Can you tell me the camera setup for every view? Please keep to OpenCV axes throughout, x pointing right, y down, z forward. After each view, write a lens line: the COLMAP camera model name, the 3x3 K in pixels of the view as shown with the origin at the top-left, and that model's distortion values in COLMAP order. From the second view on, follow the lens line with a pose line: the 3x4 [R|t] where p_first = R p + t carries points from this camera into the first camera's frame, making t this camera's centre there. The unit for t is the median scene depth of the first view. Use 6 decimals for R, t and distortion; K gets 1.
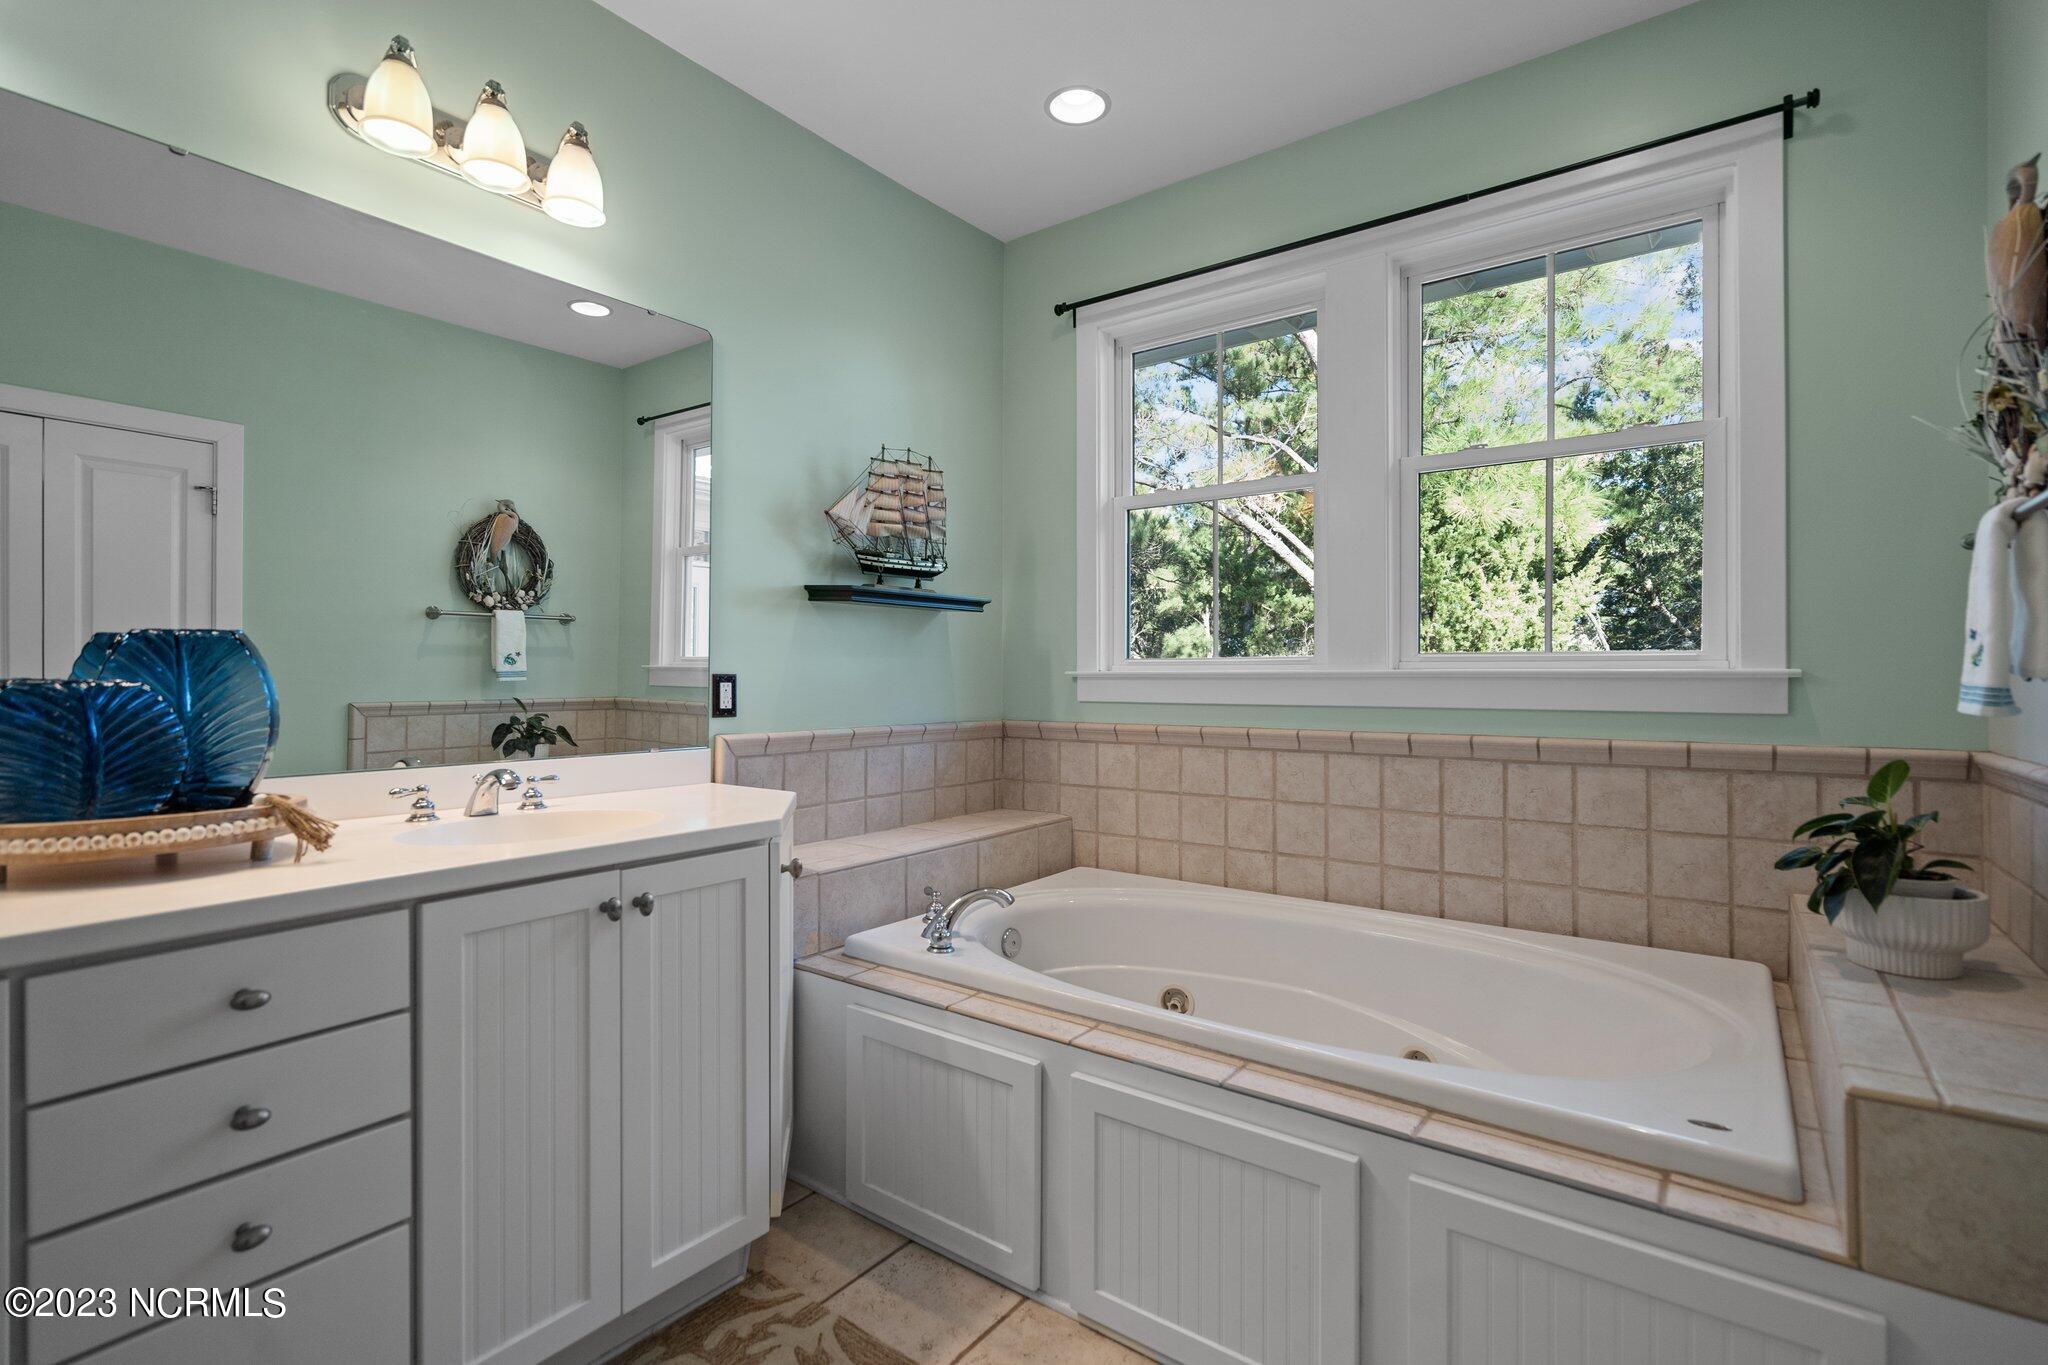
lens RADIAL K [[935.0, 0, 1015.5], [0, 935.0, 671.8], [0, 0, 1]] dist [0.000124, 0.000000]
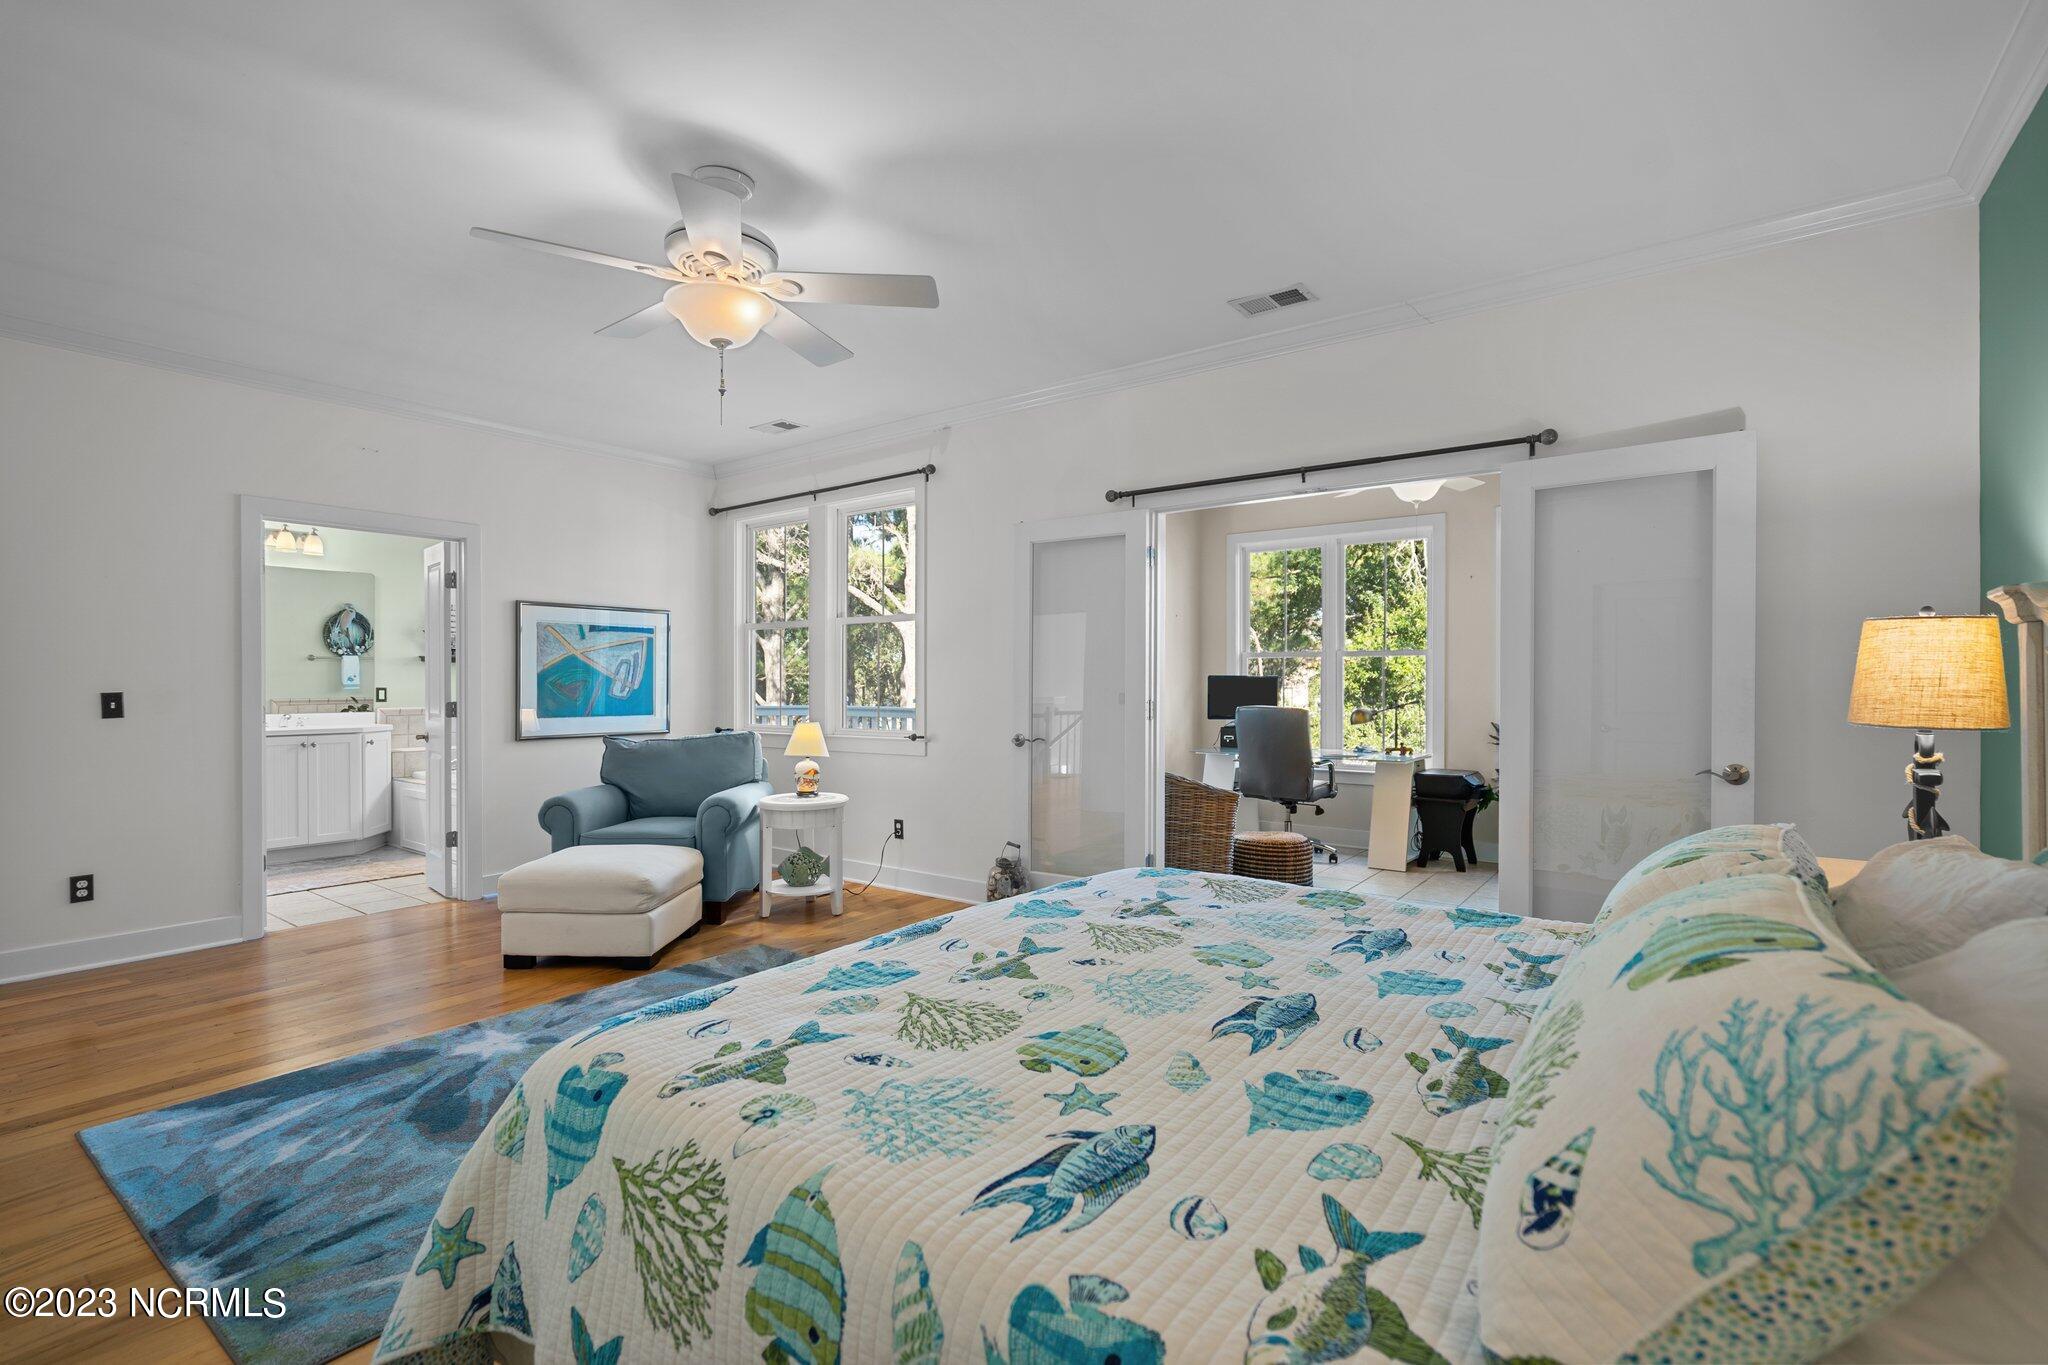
lens RADIAL K [[935.0, 0, 992.9], [0, 935.0, 680.2], [0, 0, 1]] dist [0.000124, 0.000000]
pose [[0.999869, 0.000372, -0.016203, 0.959463], [-0.000337, 0.999998, 0.002126, -0.015566], [0.016203, -0.002120, 0.999866, -1.104106]]
